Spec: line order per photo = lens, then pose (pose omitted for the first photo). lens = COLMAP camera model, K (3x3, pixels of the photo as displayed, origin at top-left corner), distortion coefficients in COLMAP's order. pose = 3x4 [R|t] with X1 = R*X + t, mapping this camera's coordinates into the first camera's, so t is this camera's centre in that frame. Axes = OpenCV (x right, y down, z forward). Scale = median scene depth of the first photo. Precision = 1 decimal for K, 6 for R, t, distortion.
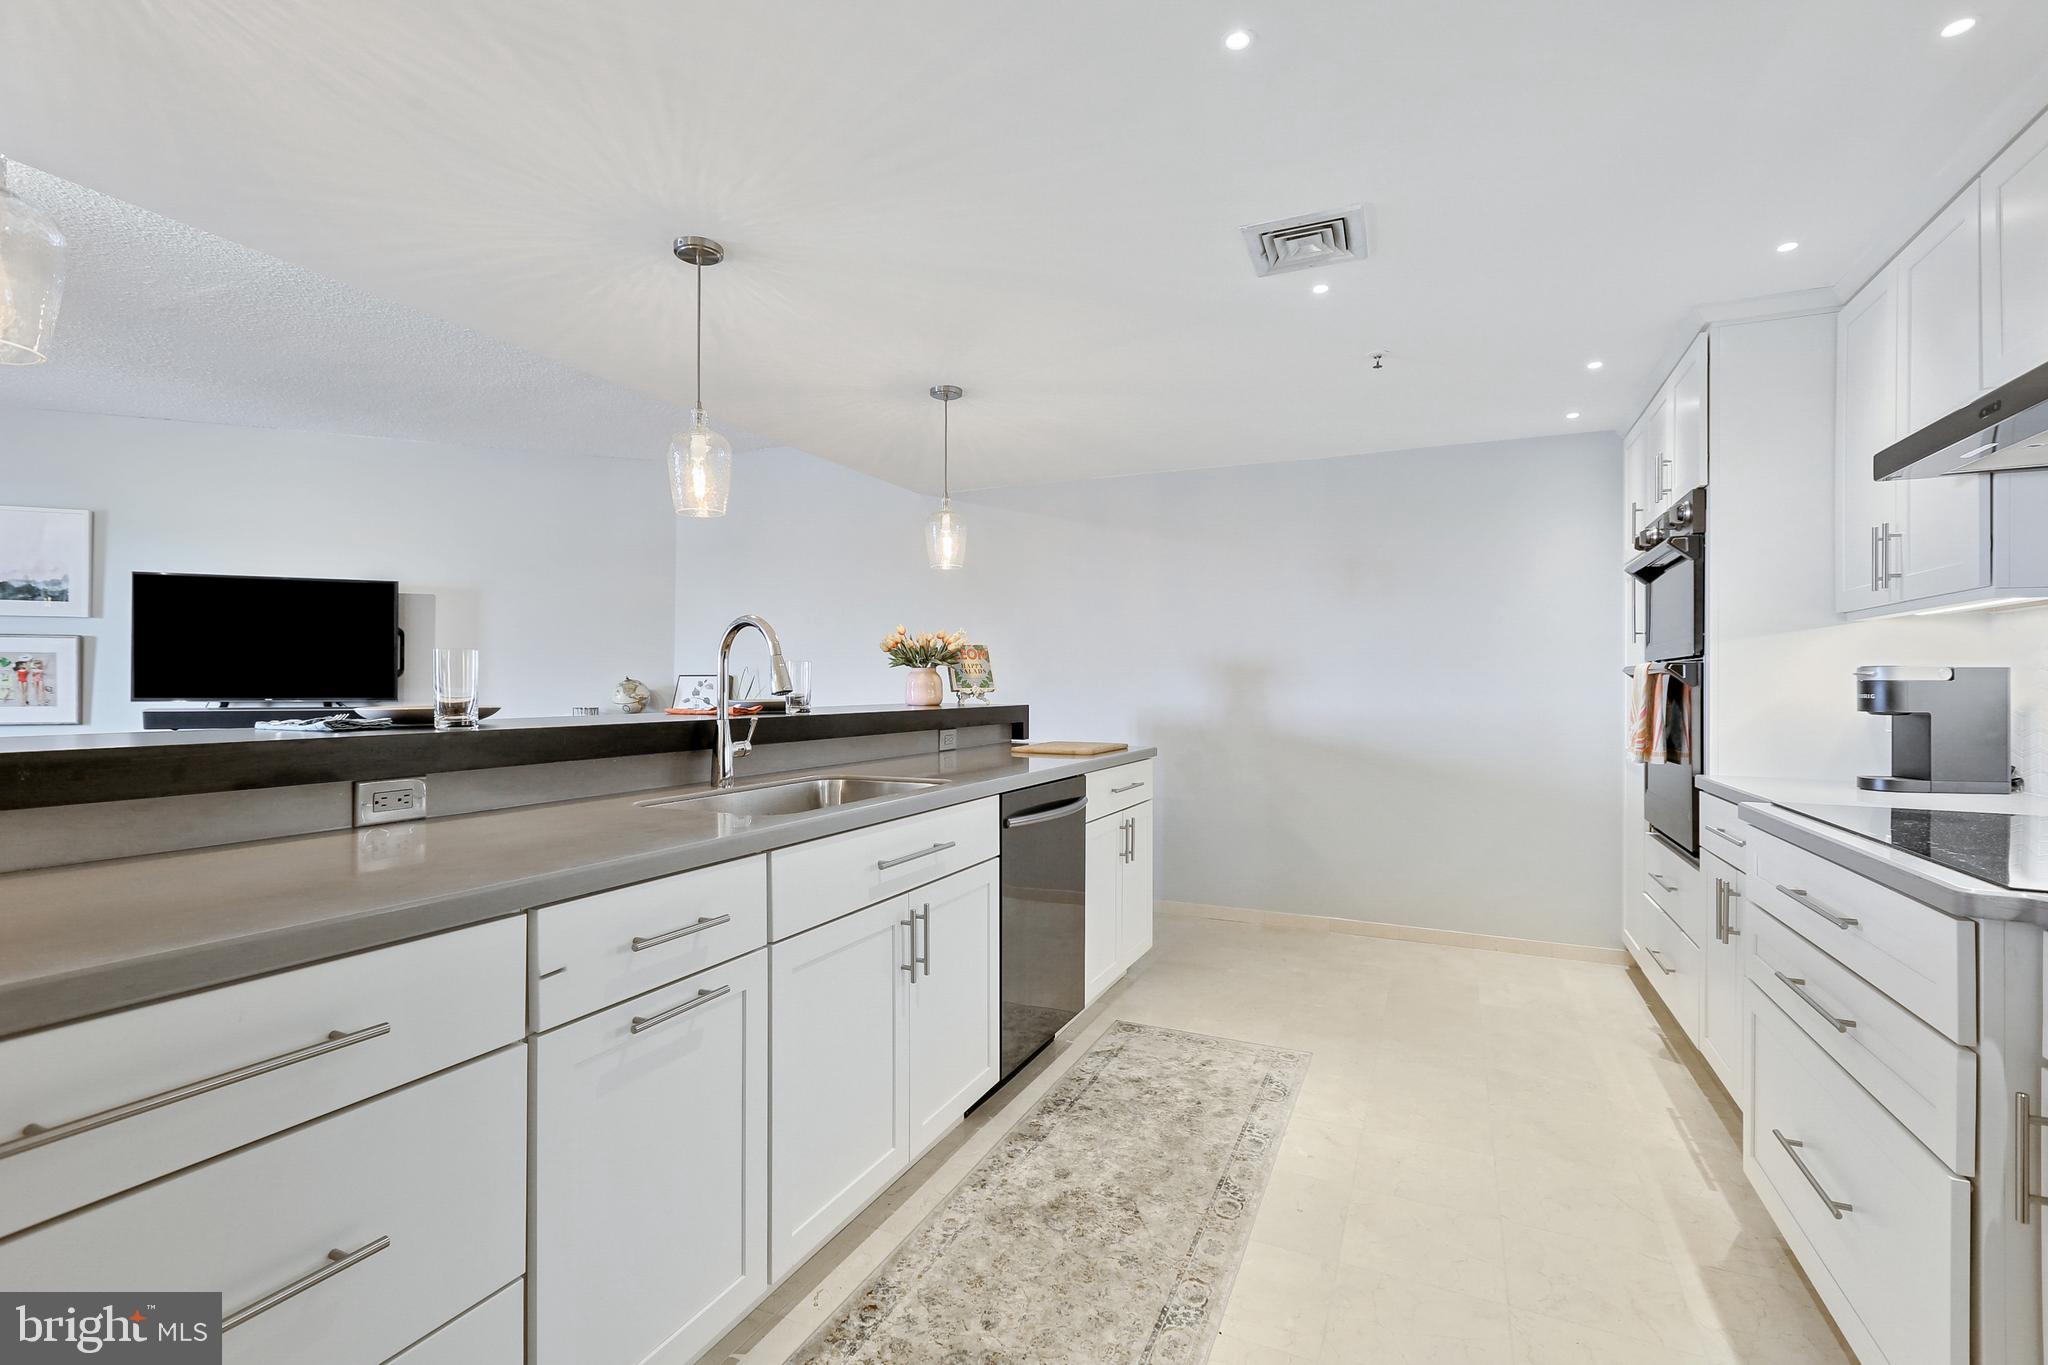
lens RADIAL K [[927.2, 0, 1024.0], [0, 927.2, 682.5], [0, 0, 1]] dist [0.000572, 0.000038]
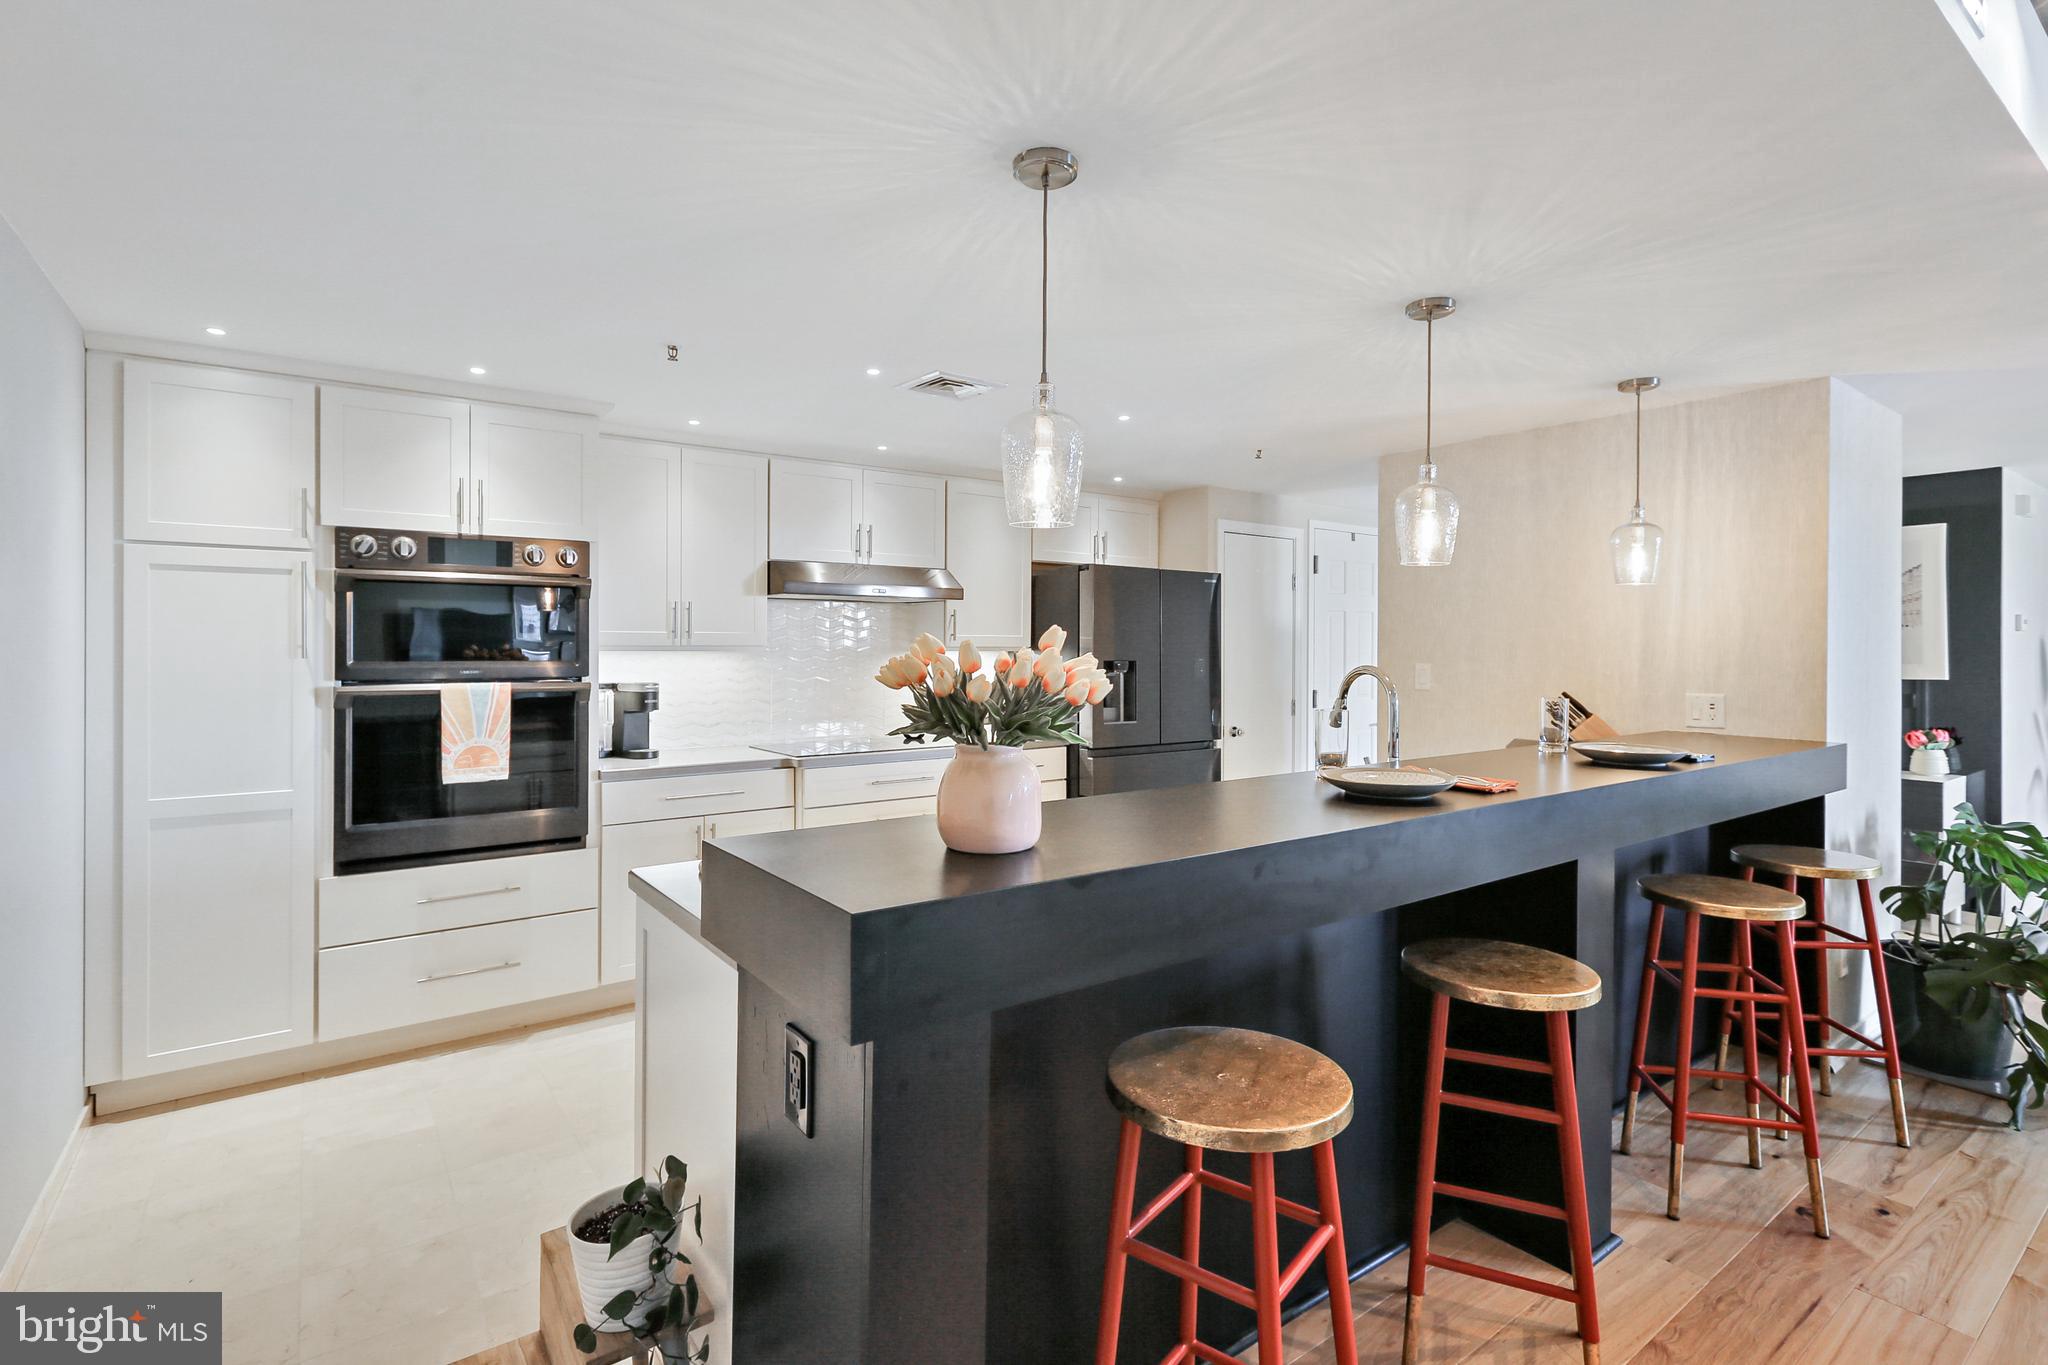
lens RADIAL K [[966.9, 0, 1017.2], [0, 966.9, 646.1], [0, 0, 1]] dist [-0.000459, 0.000034]
pose [[-0.872232, -0.007175, 0.489040, -0.363122], [-0.007128, 0.999973, 0.001959, -0.067843], [-0.489041, -0.001778, -0.872259, 1.629084]]
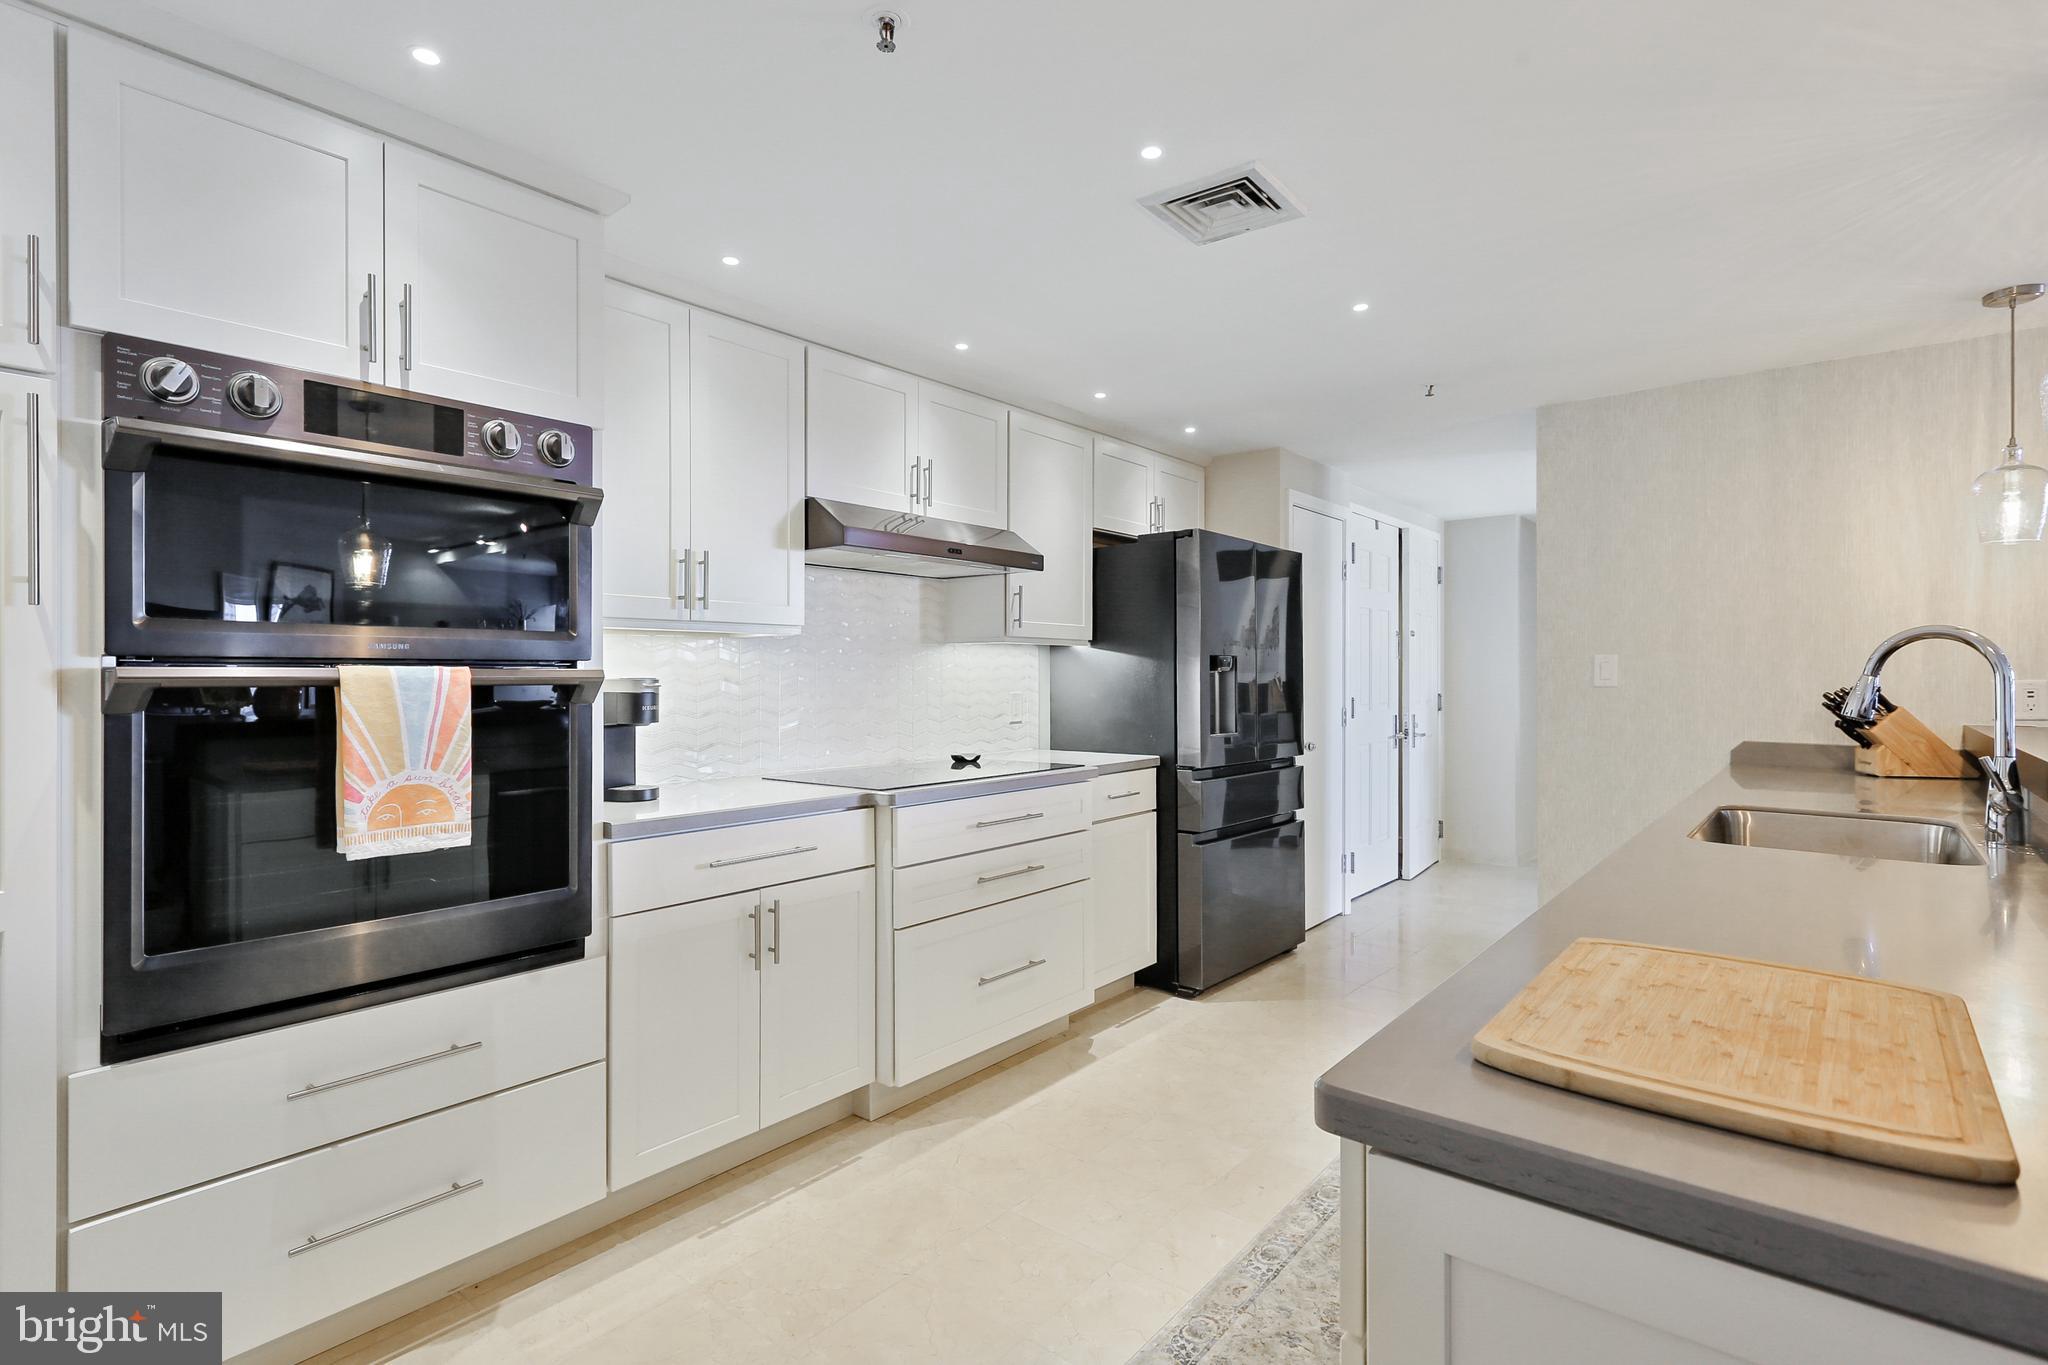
lens RADIAL K [[990.0, 0, 1024.4], [0, 990.0, 672.9], [0, 0, 1]] dist [0.000061, -0.000437]
pose [[-0.964305, -0.003775, 0.264766, 0.172383], [-0.004117, 0.999991, -0.000736, -0.018335], [-0.264760, -0.001800, -0.964313, 1.452947]]
